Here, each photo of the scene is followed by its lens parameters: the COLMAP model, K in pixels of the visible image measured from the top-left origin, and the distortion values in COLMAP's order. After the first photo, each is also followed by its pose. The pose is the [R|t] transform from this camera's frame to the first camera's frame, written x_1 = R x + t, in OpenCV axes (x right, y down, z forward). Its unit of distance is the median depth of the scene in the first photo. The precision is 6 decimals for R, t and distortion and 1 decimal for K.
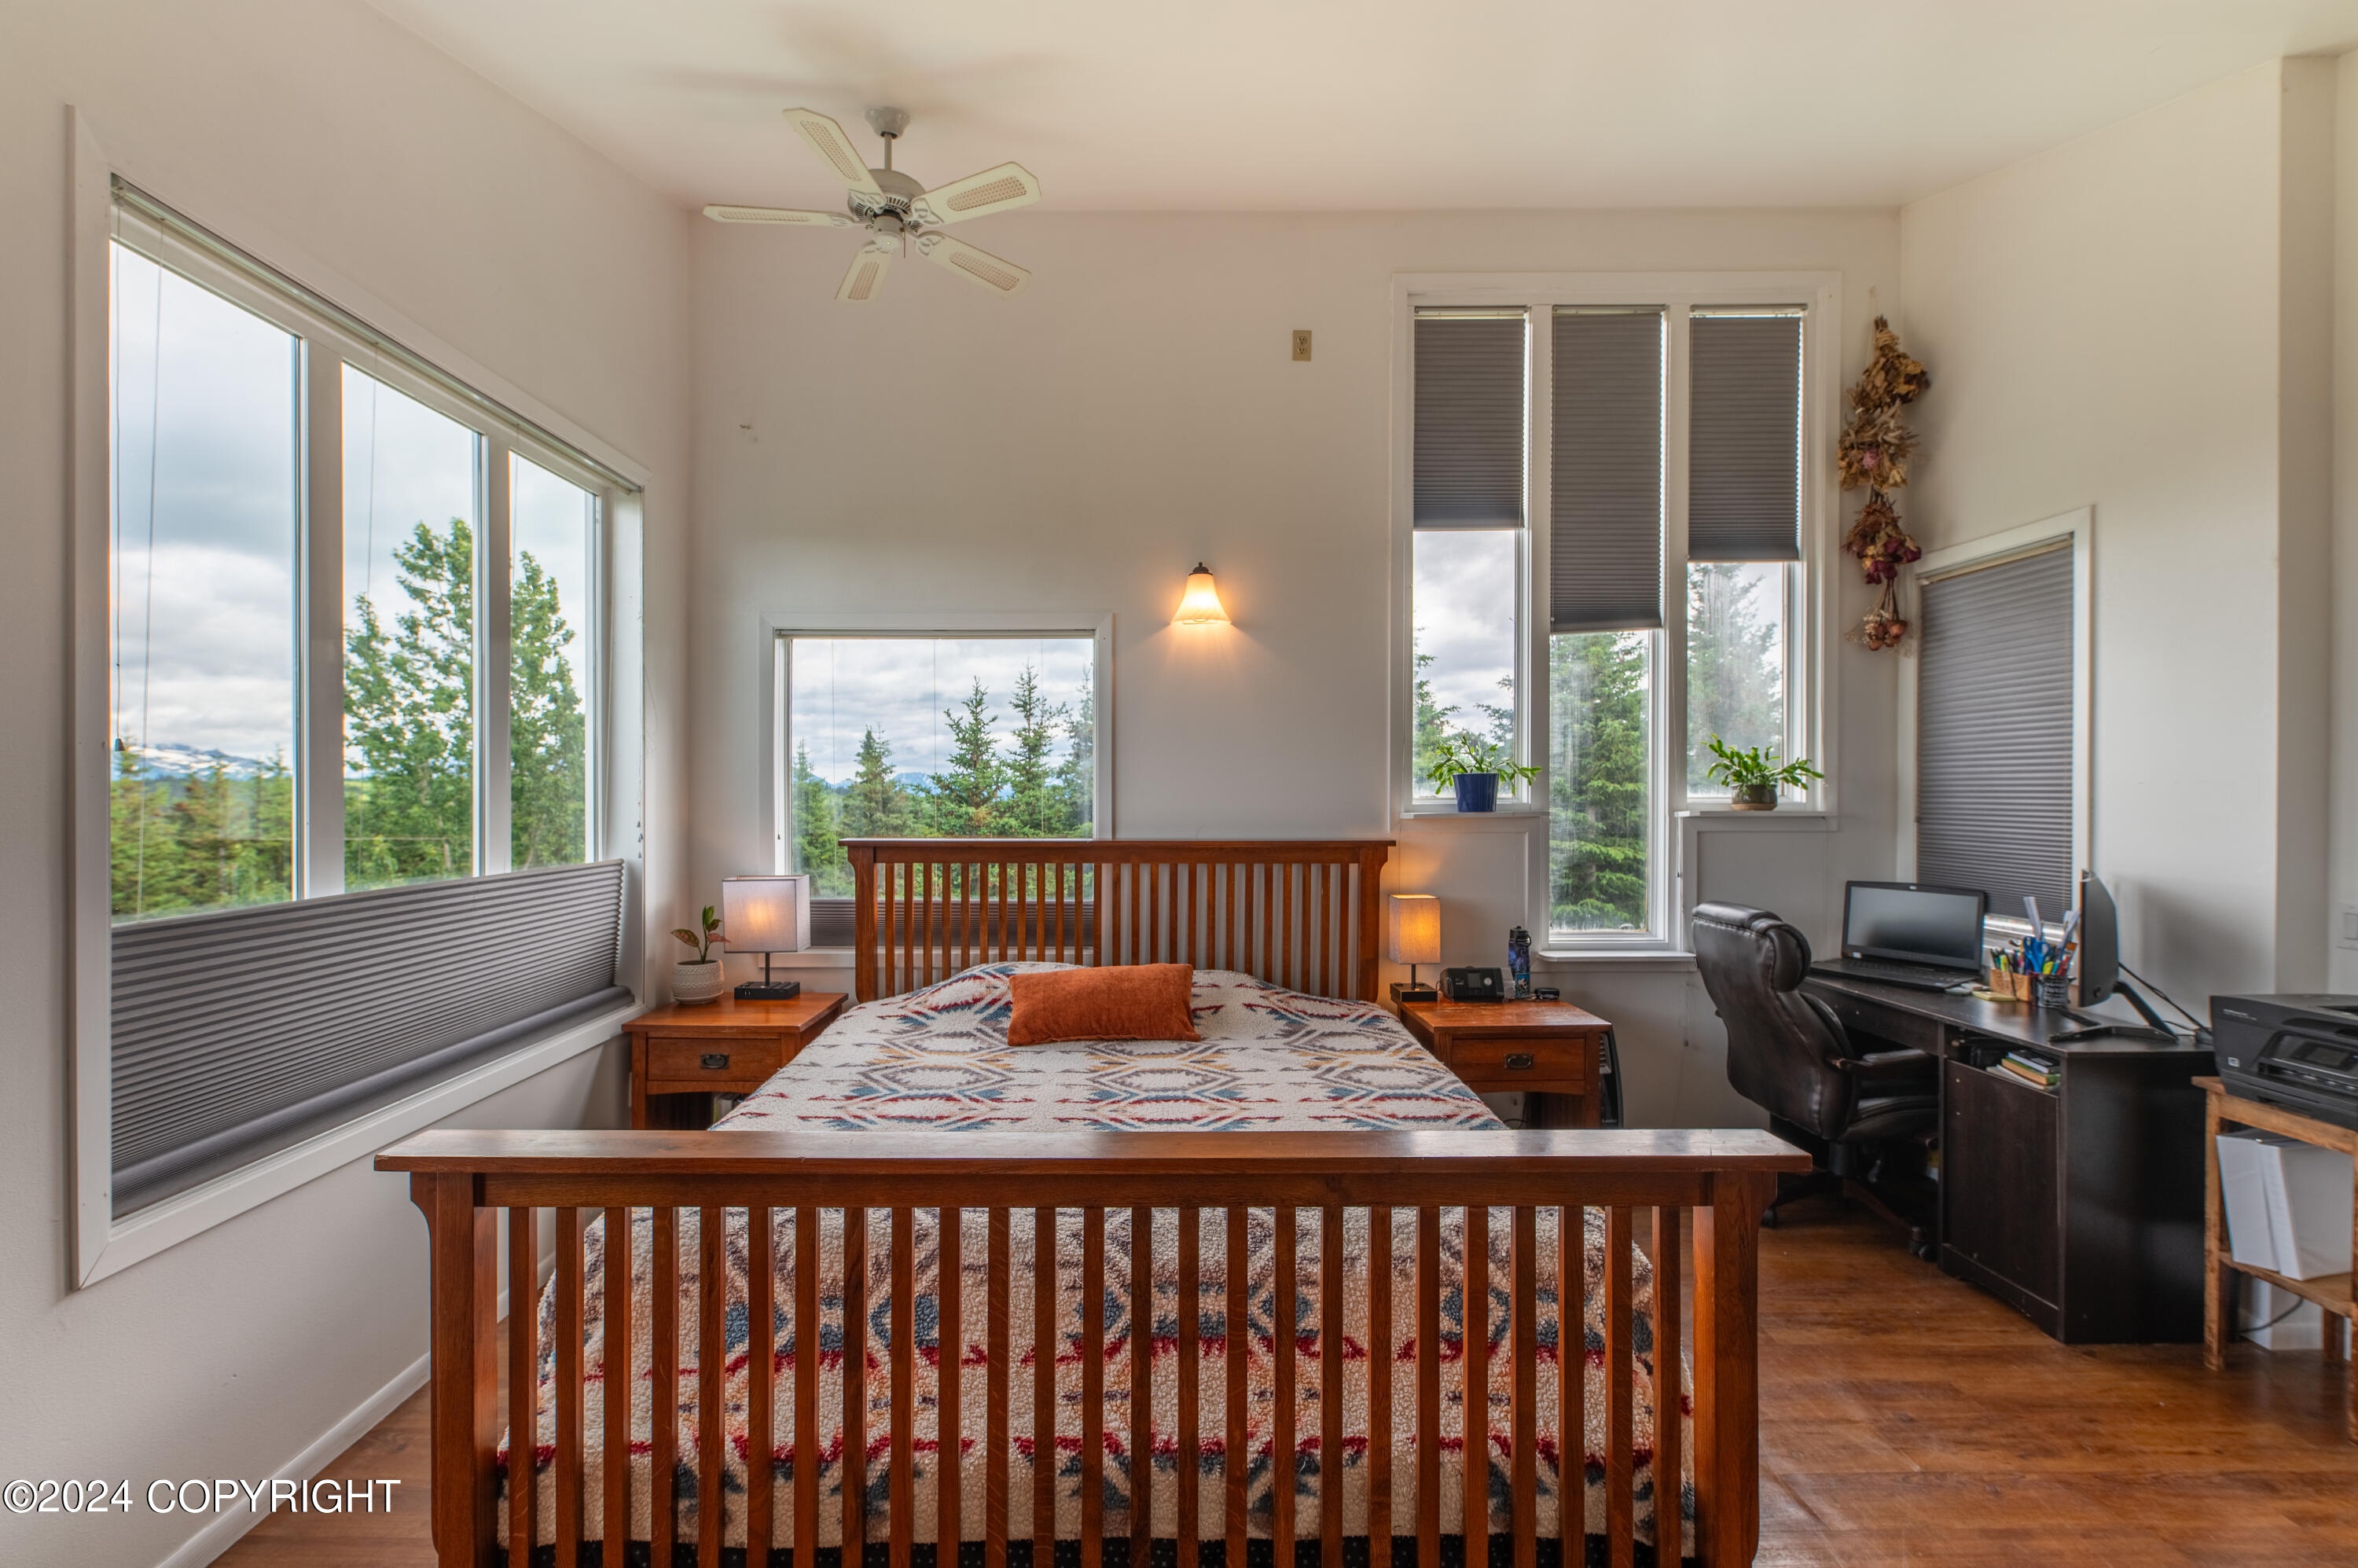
lens RADIAL K [[927.1, 0, 1158.4], [0, 927.1, 793.5], [0, 0, 1]] dist [0.000286, -0.000321]
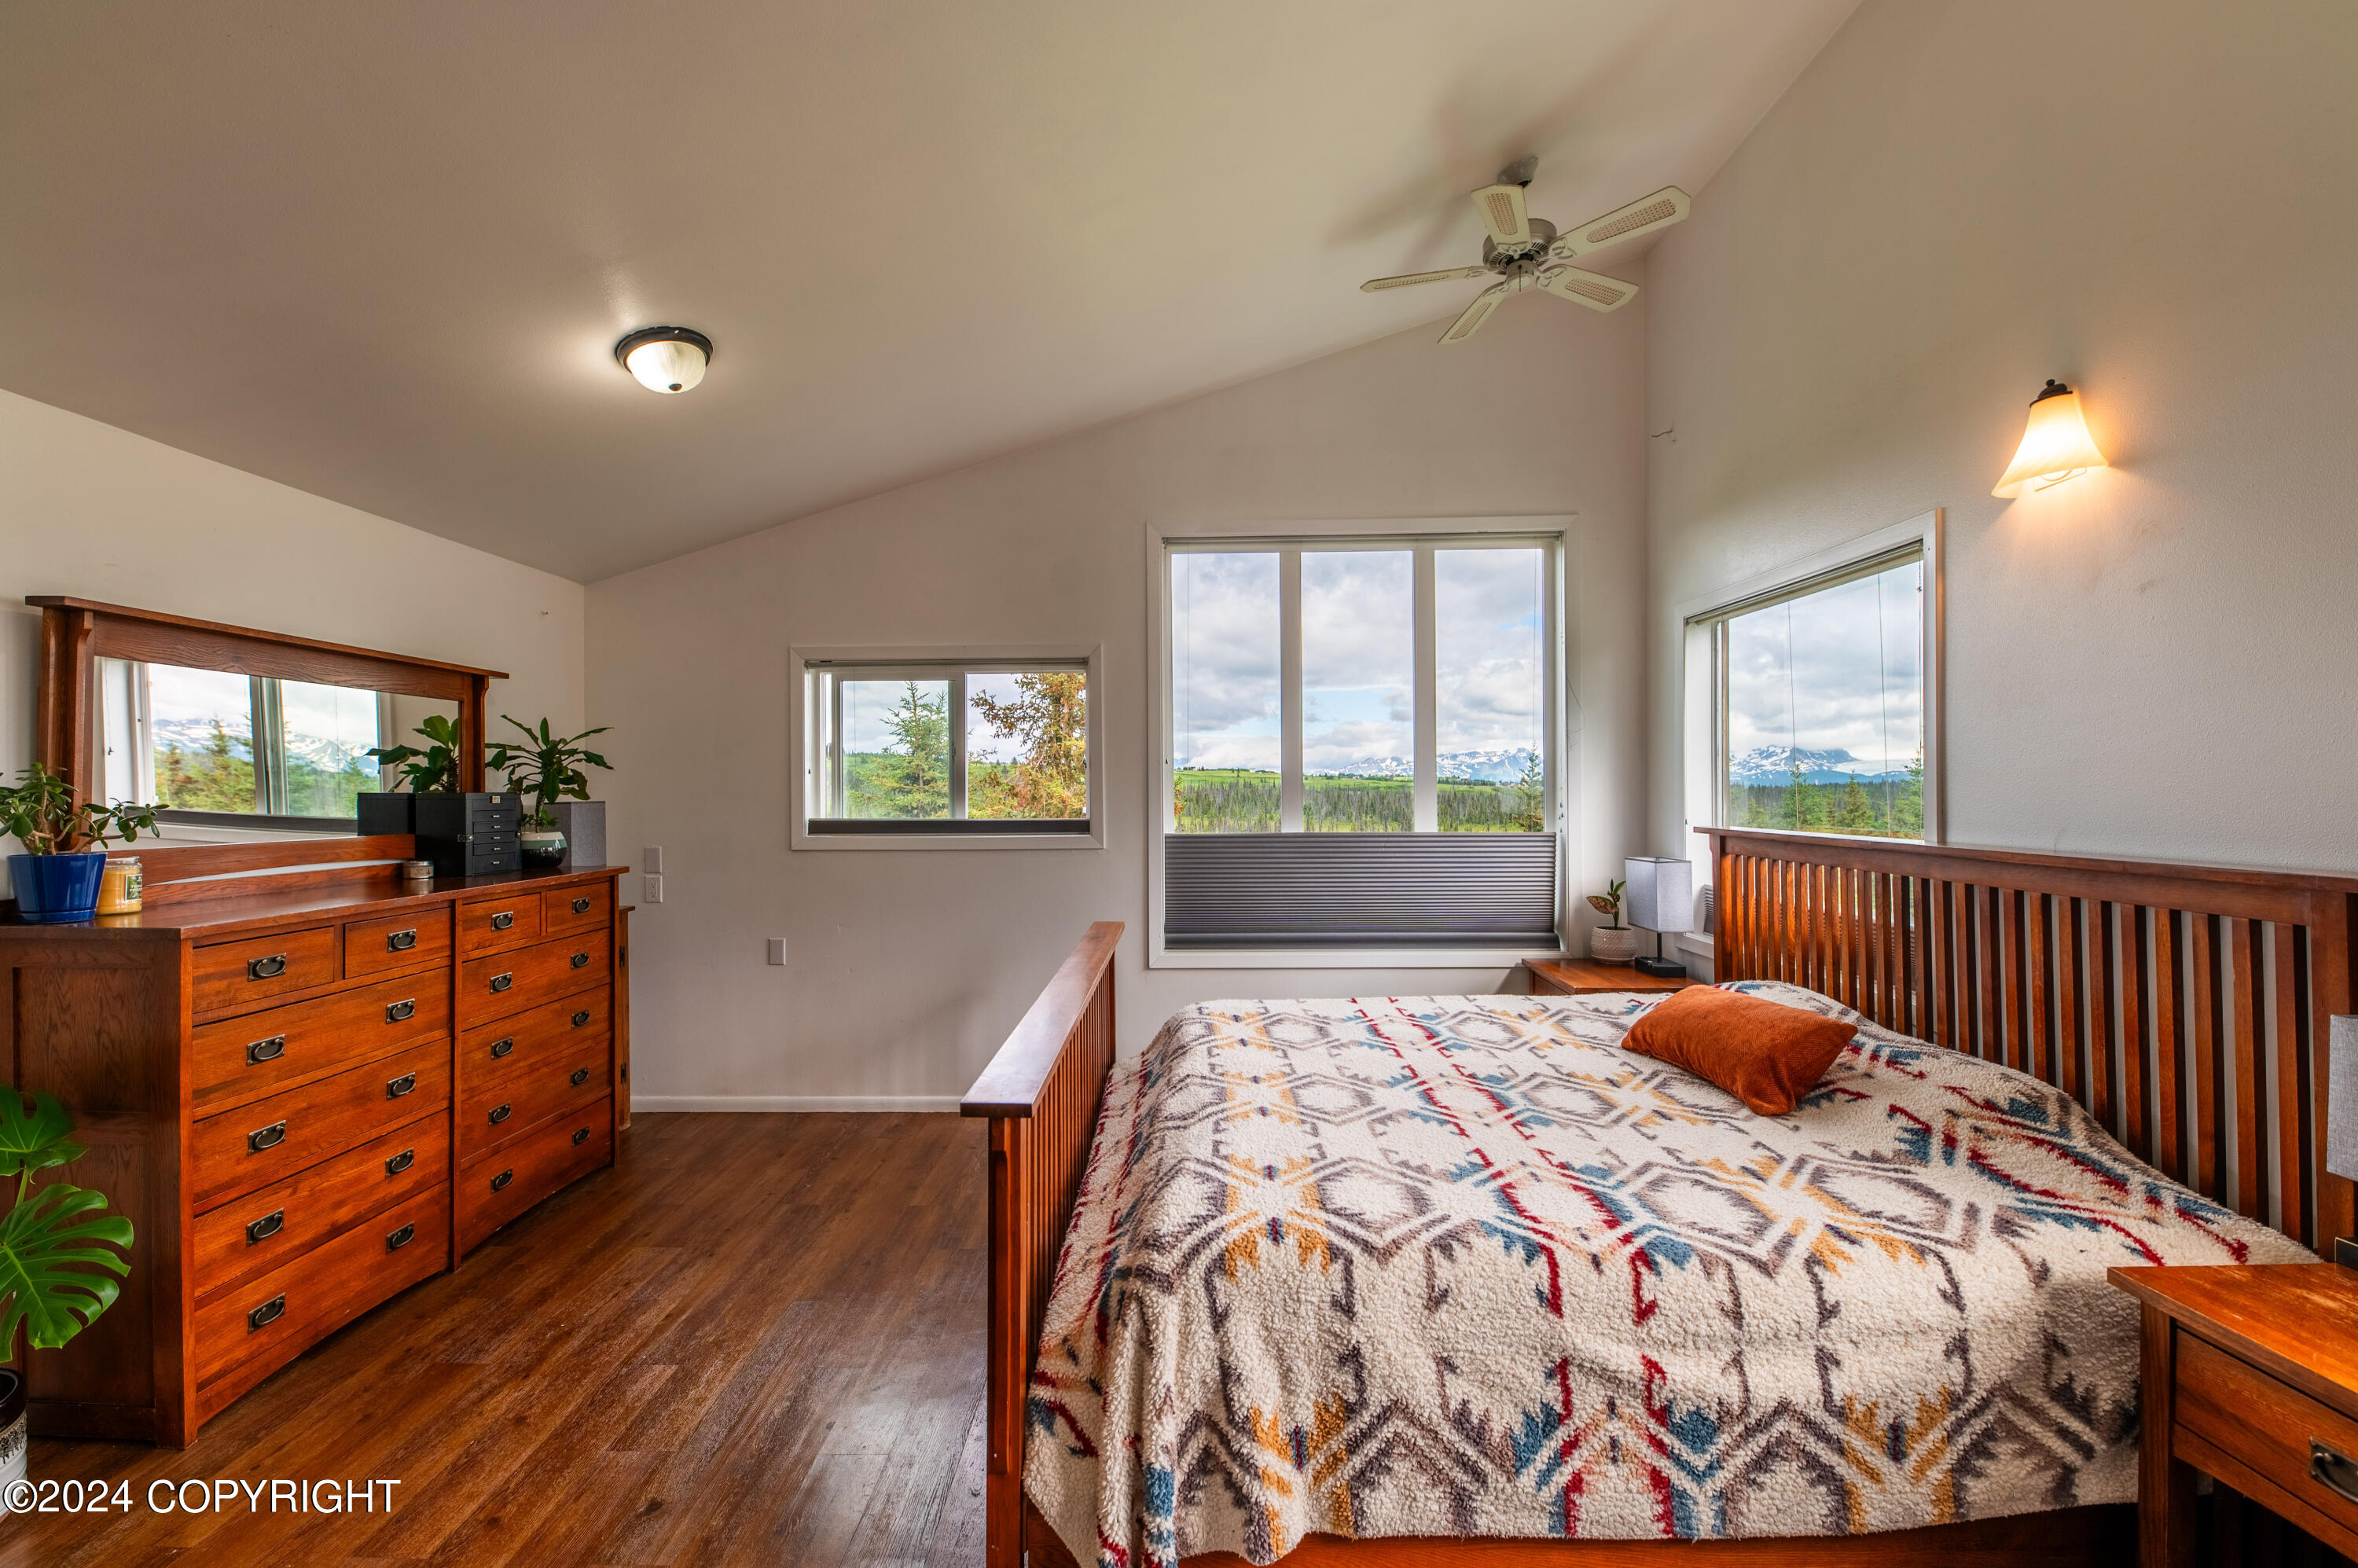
lens RADIAL K [[927.1, 0, 1158.4], [0, 927.1, 793.5], [0, 0, 1]] dist [0.000286, -0.000321]
pose [[-0.029191, 0.000453, -0.999574, 0.988685], [0.016475, 0.999864, -0.000028, 0.005971], [0.999438, -0.016469, -0.029195, 0.683512]]
